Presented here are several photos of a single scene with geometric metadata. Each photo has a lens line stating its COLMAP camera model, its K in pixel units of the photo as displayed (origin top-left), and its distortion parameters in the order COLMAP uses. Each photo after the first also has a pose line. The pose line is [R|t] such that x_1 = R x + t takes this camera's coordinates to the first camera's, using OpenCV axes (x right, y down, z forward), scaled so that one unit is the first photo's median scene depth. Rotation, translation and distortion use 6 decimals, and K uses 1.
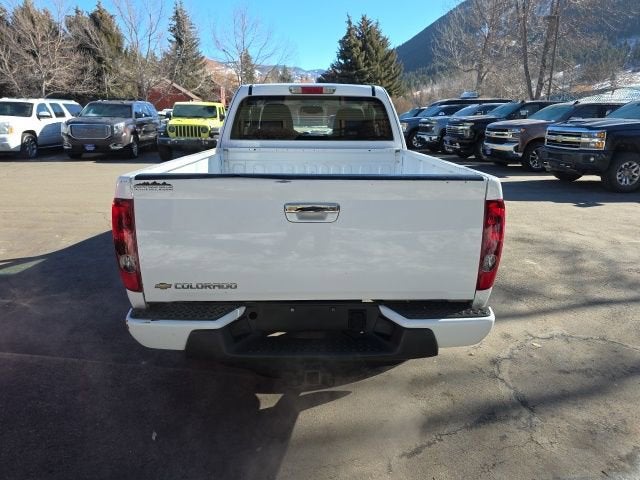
lens RADIAL K [[427.3, 0, 322.3], [0, 427.3, 238.2], [0, 0, 1]] dist [0.041372, -0.030990]
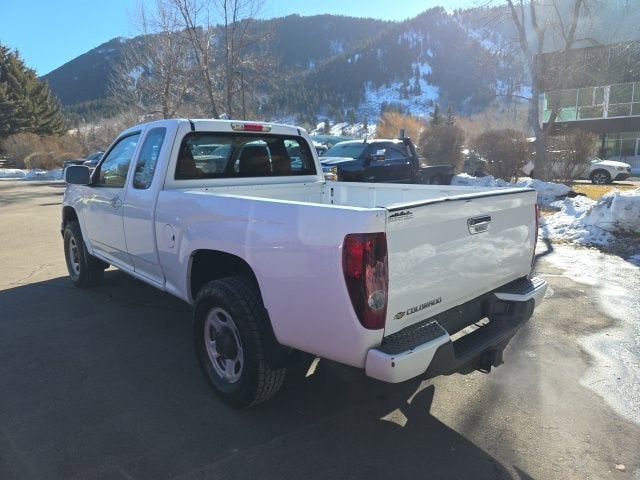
lens RADIAL K [[427.3, 0, 322.4], [0, 427.3, 235.9], [0, 0, 1]] dist [0.041372, -0.030990]
pose [[0.752633, -0.125909, 0.646289, -0.171486], [0.186381, 0.982141, -0.025711, -0.011956], [-0.631510, 0.139807, 0.762659, 0.049501]]
